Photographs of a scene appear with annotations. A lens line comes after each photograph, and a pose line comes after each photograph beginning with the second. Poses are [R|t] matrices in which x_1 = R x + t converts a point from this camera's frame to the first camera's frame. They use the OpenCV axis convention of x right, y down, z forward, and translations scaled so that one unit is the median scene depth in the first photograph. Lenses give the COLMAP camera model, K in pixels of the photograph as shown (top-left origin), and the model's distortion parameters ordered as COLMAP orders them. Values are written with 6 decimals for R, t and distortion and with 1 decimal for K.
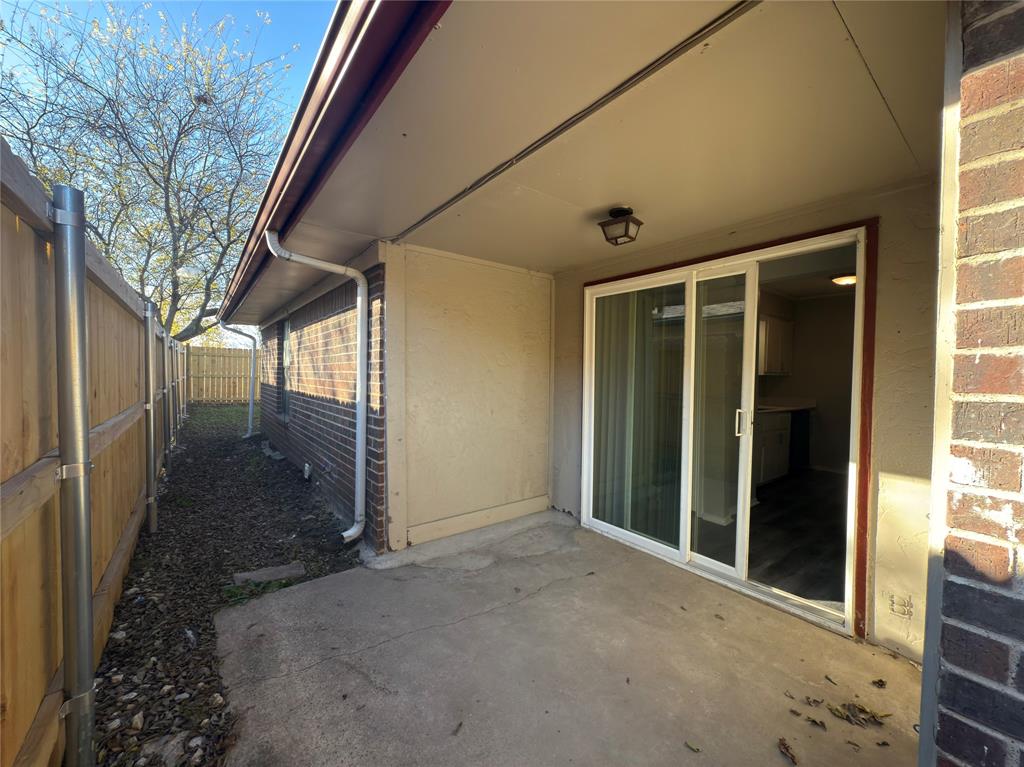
lens RADIAL K [[406.4, 0, 512.4], [0, 406.4, 382.2], [0, 0, 1]] dist [-0.000073, 0.000367]
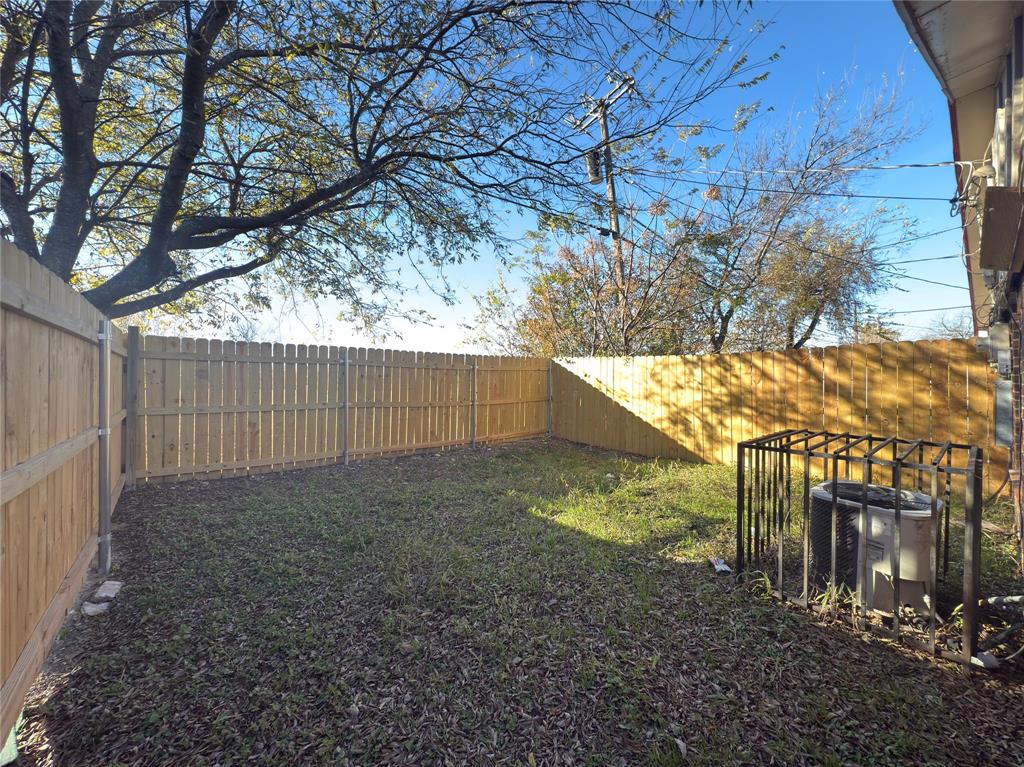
lens RADIAL K [[406.4, 0, 512.4], [0, 406.4, 382.2], [0, 0, 1]] dist [-0.000073, 0.000367]
pose [[0.999641, 0.003335, 0.026586, -0.443472], [-0.003249, 0.999989, -0.003265, -0.043080], [-0.026597, 0.003177, 0.999641, 0.594584]]
